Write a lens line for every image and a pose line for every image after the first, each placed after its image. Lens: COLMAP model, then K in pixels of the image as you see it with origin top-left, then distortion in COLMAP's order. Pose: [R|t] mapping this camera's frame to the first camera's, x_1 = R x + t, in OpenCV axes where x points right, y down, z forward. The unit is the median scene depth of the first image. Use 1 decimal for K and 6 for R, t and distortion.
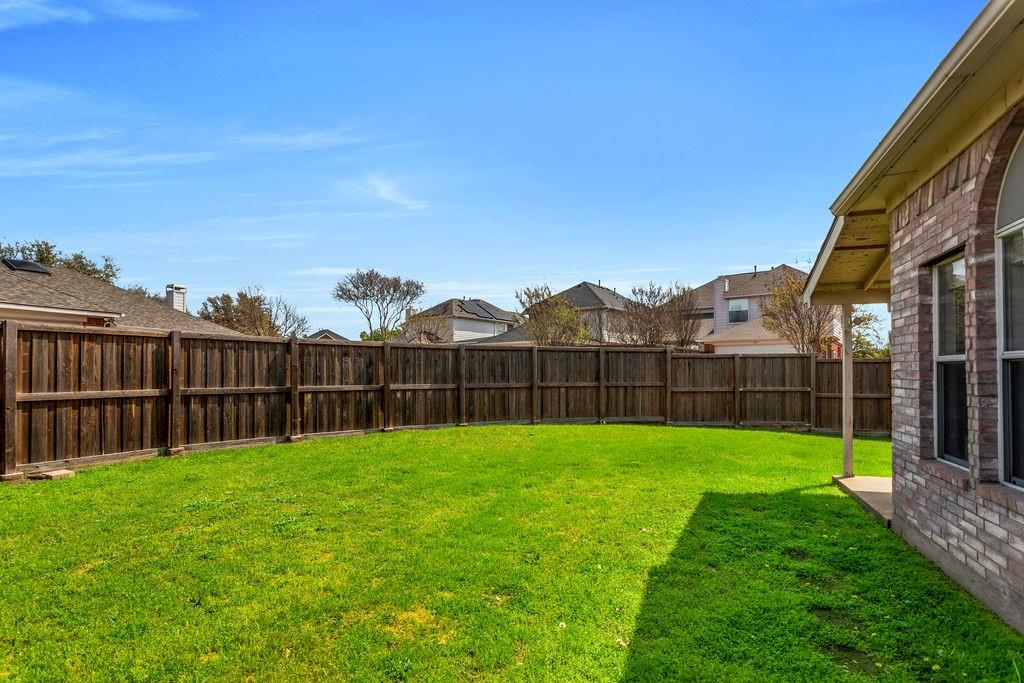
lens RADIAL K [[502.2, 0, 512.1], [0, 502.2, 372.4], [0, 0, 1]] dist [0.000144, 0.000089]
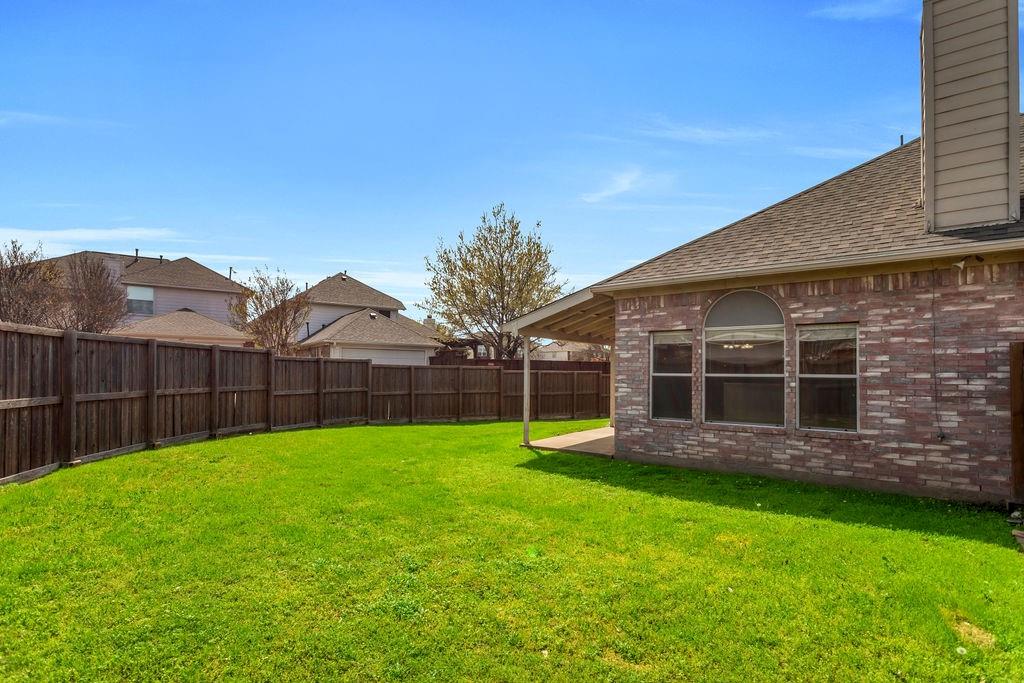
lens RADIAL K [[511.4, 0, 512.0], [0, 511.4, 370.8], [0, 0, 1]] dist [-0.000285, 0.000069]
pose [[0.303997, 0.007999, 0.952639, -0.503494], [-0.009686, 0.999939, -0.005306, -0.008452], [-0.952624, -0.007614, 0.304056, 0.301690]]
